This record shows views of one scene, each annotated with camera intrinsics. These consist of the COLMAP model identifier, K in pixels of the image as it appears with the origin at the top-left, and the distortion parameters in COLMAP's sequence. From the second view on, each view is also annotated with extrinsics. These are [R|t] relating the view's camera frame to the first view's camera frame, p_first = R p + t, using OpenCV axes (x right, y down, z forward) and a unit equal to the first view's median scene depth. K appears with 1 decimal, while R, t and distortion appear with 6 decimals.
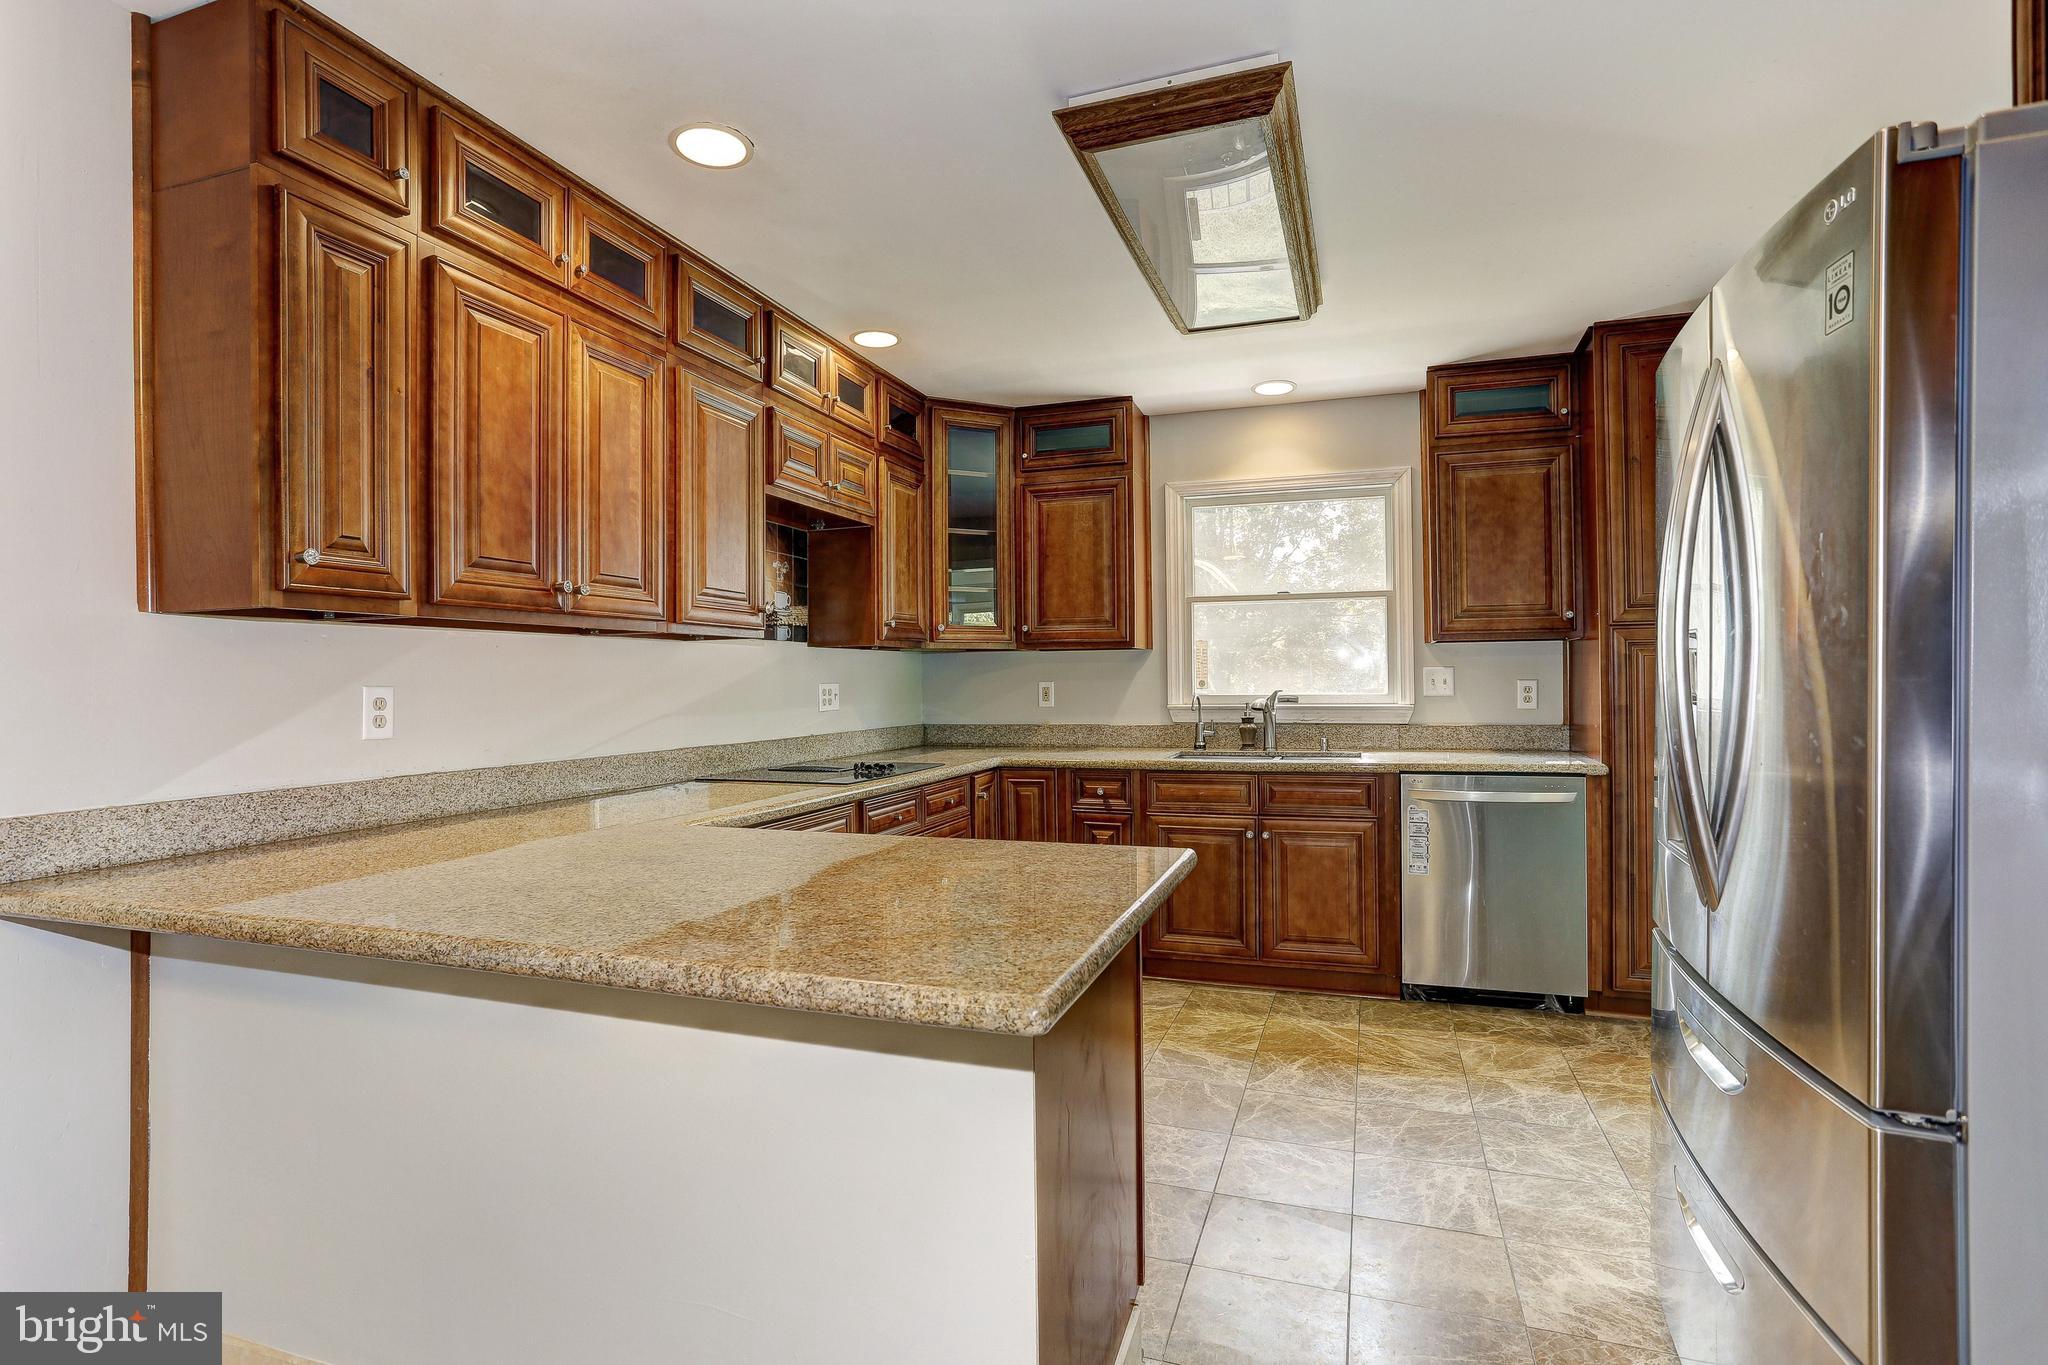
lens RADIAL K [[998.3, 0, 1007.3], [0, 998.3, 676.5], [0, 0, 1]] dist [-0.064918, 0.044951]
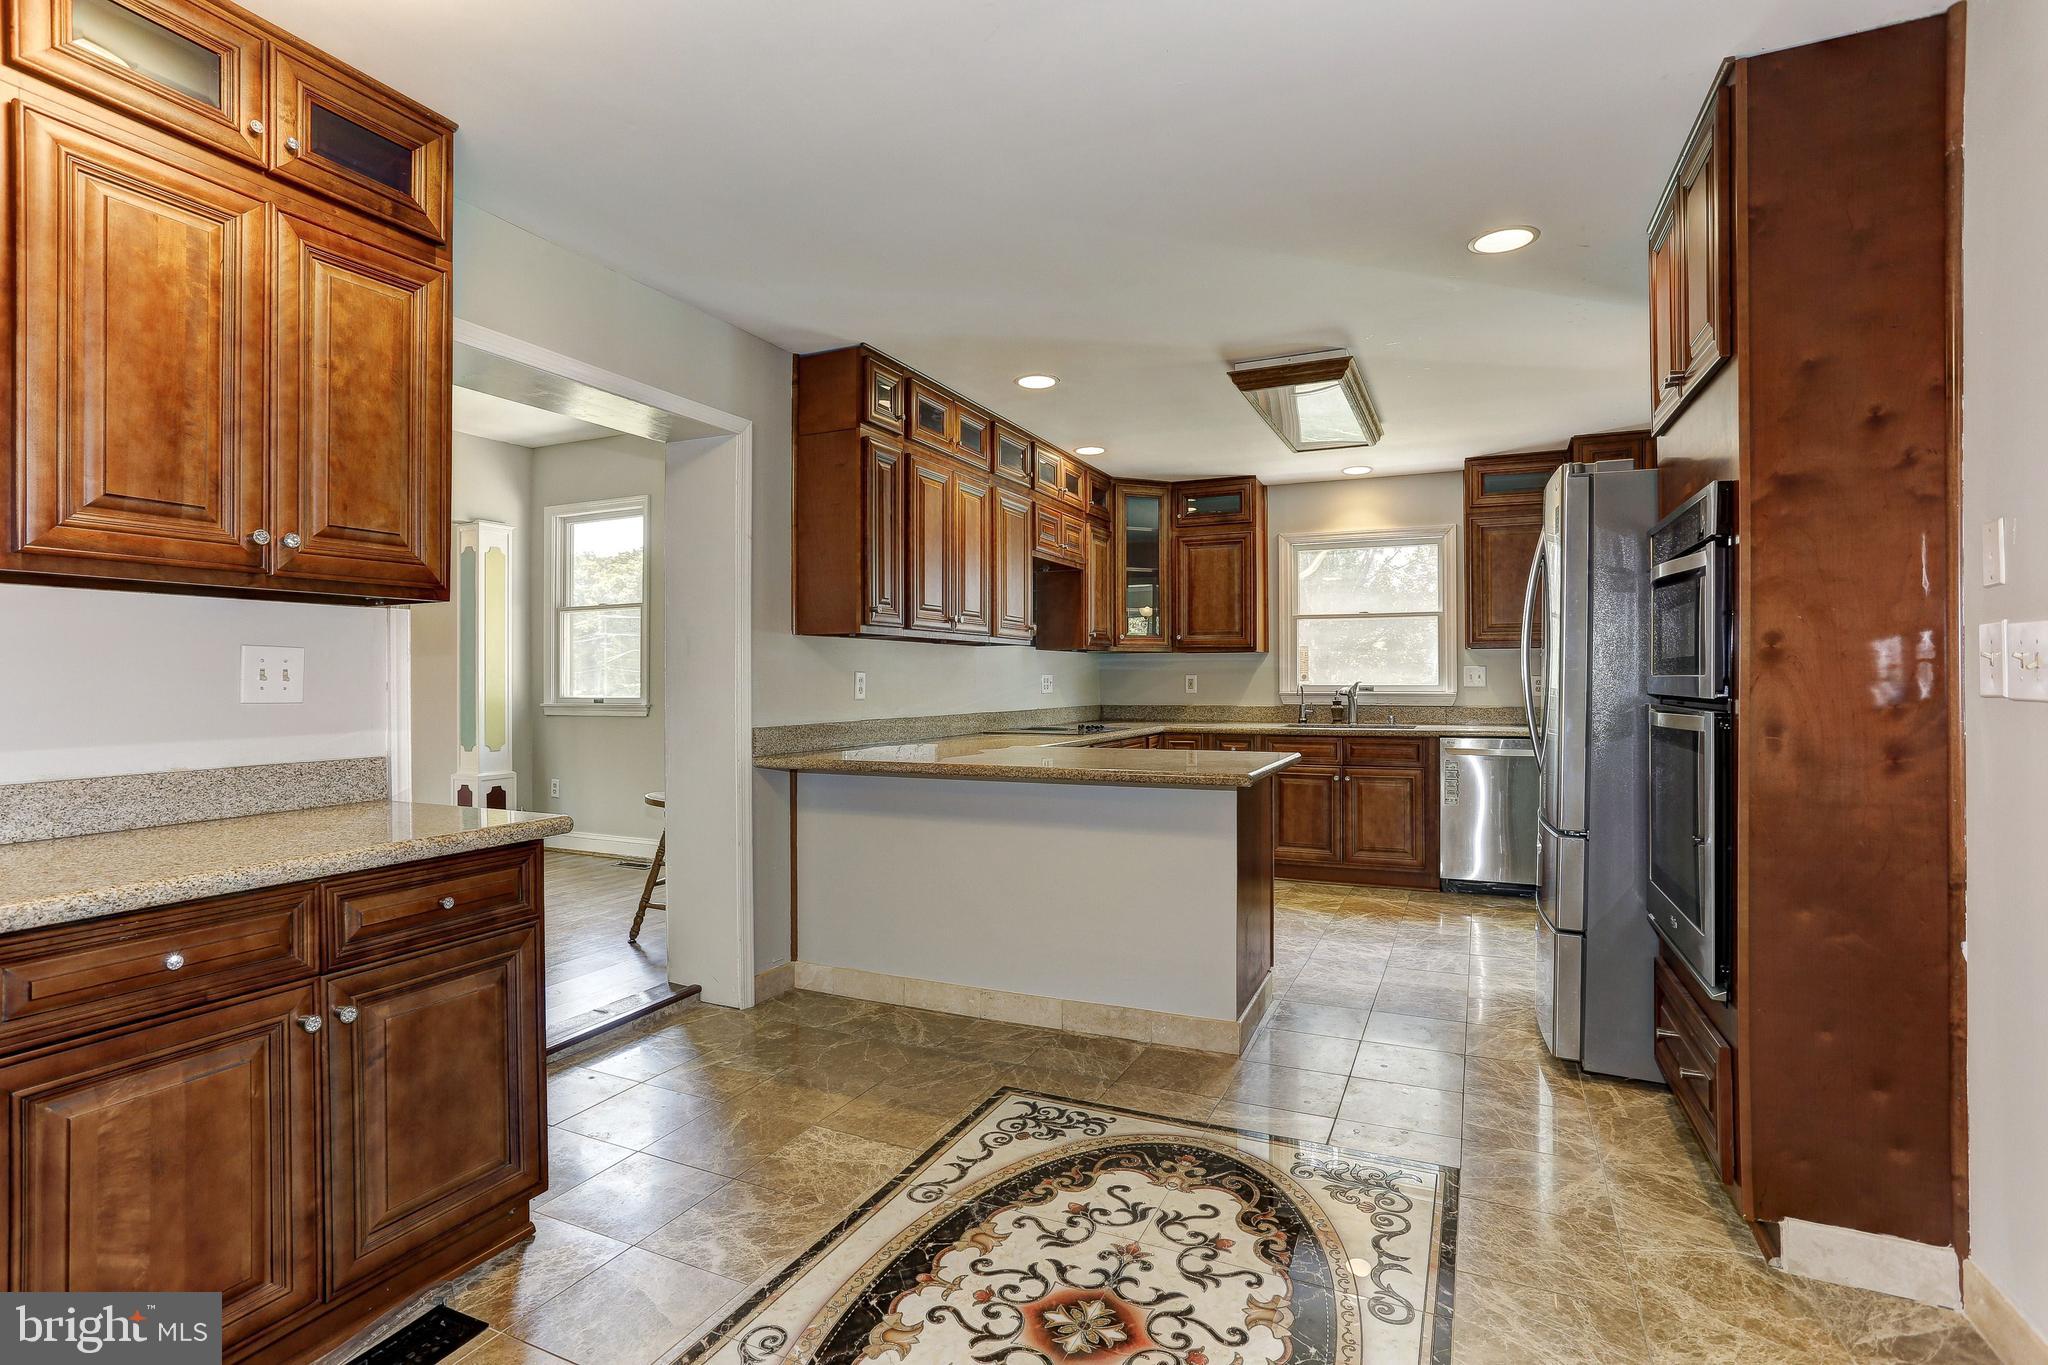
lens RADIAL K [[998.3, 0, 1007.3], [0, 998.3, 676.5], [0, 0, 1]] dist [-0.064918, 0.044951]
pose [[0.995237, 0.007921, -0.097166, -0.101541], [-0.007711, 0.999967, 0.002538, 0.007326], [0.097183, -0.001777, 0.995265, -0.516316]]
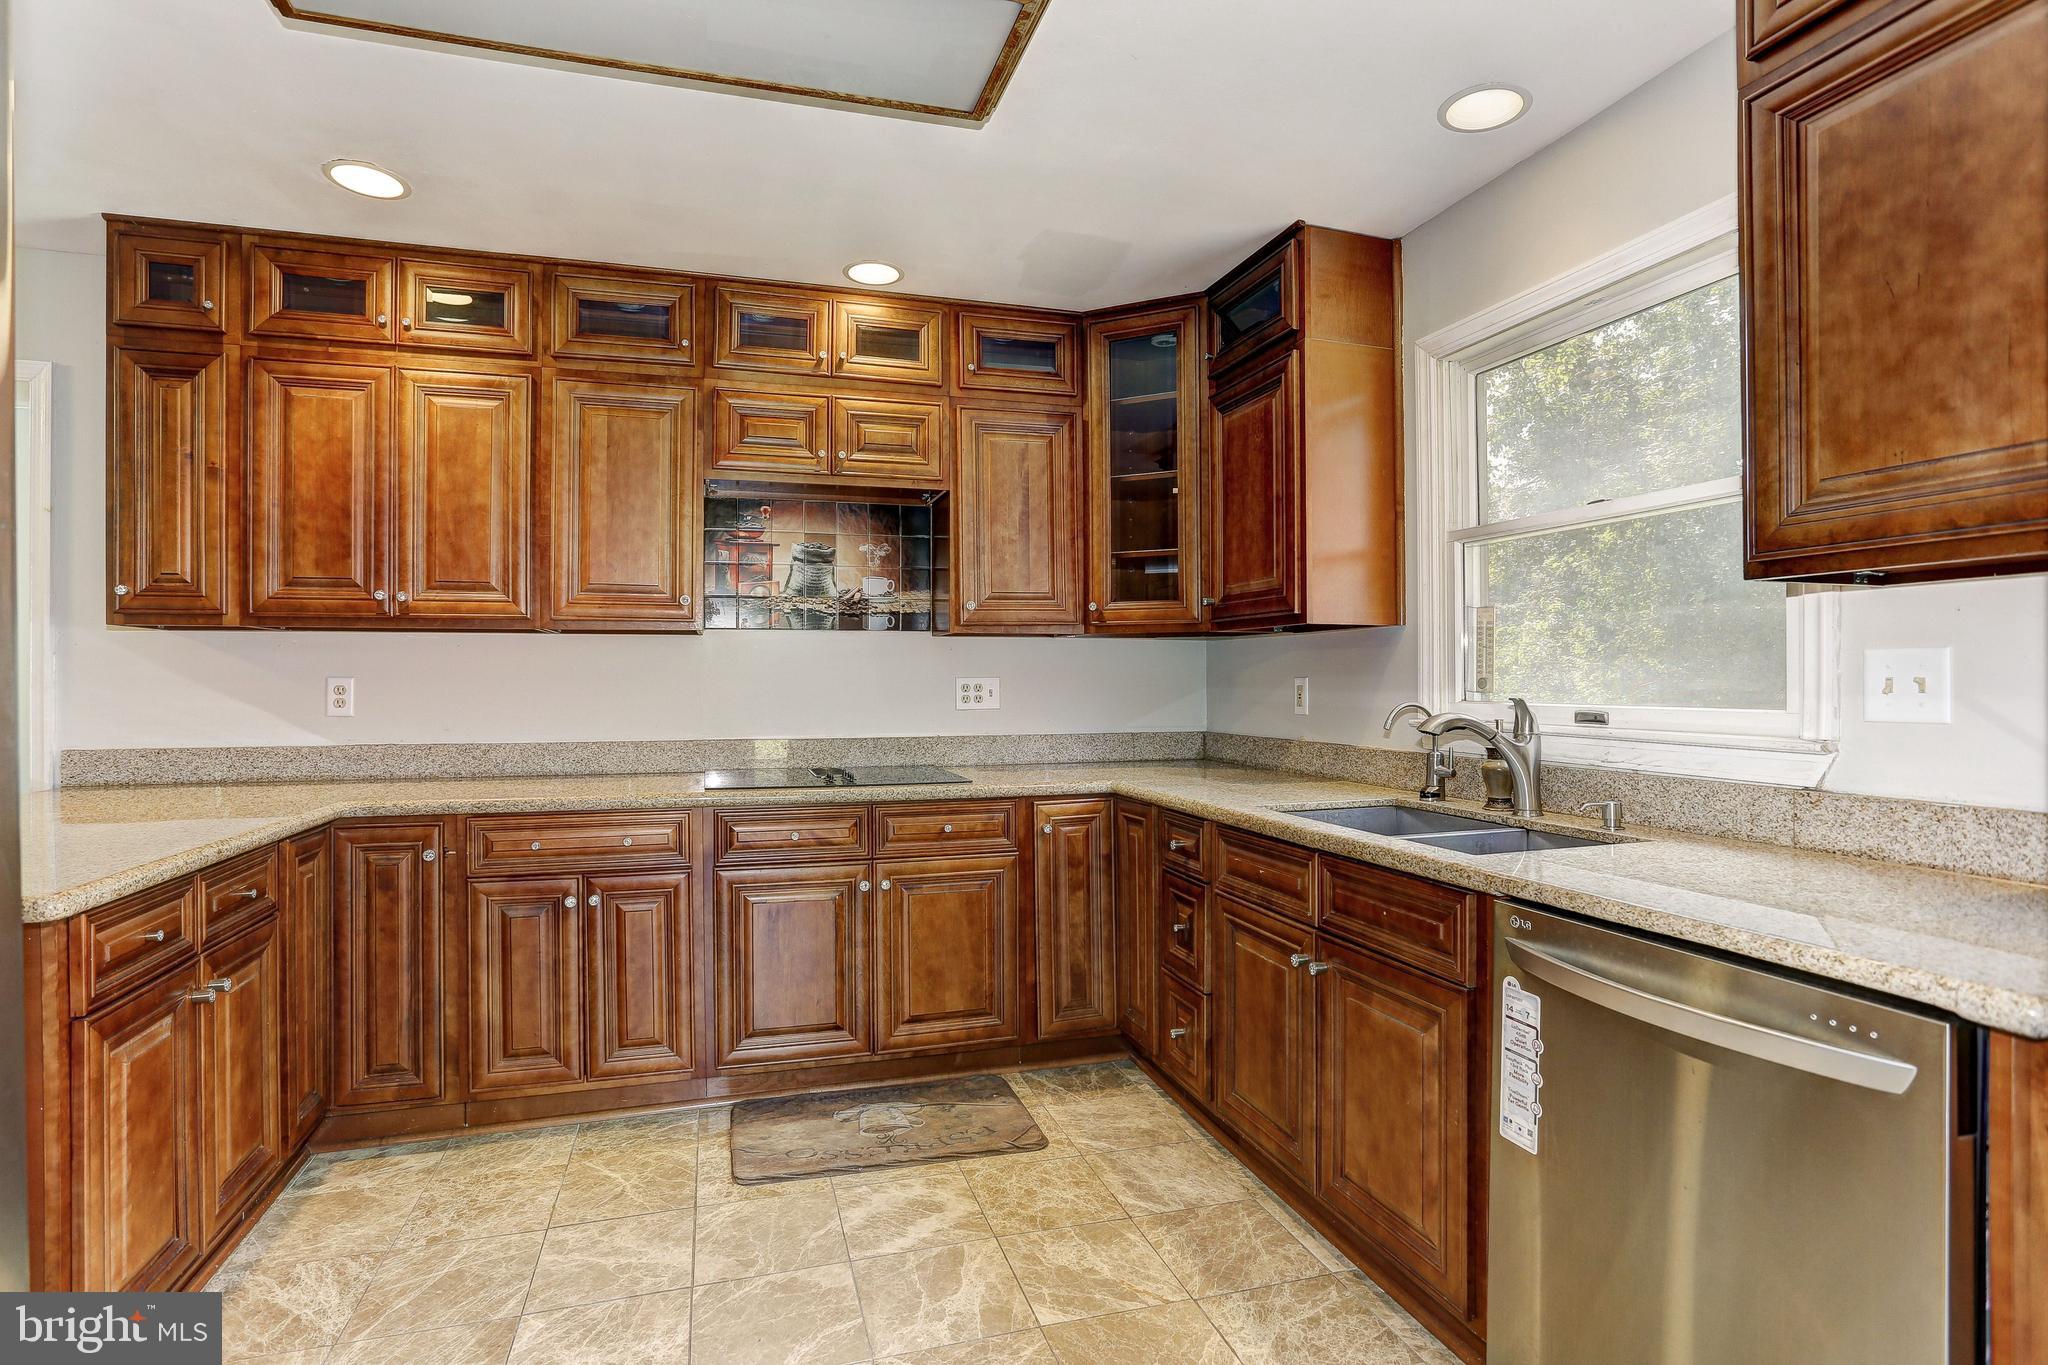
lens RADIAL K [[1002.3, 0, 1012.0], [0, 1002.3, 678.6], [0, 0, 1]] dist [-0.068927, 0.034390]
pose [[0.596683, 0.008378, -0.802433, 0.583060], [0.000059, 0.999945, 0.010483, -0.001241], [0.802477, -0.006303, 0.596650, 0.547737]]
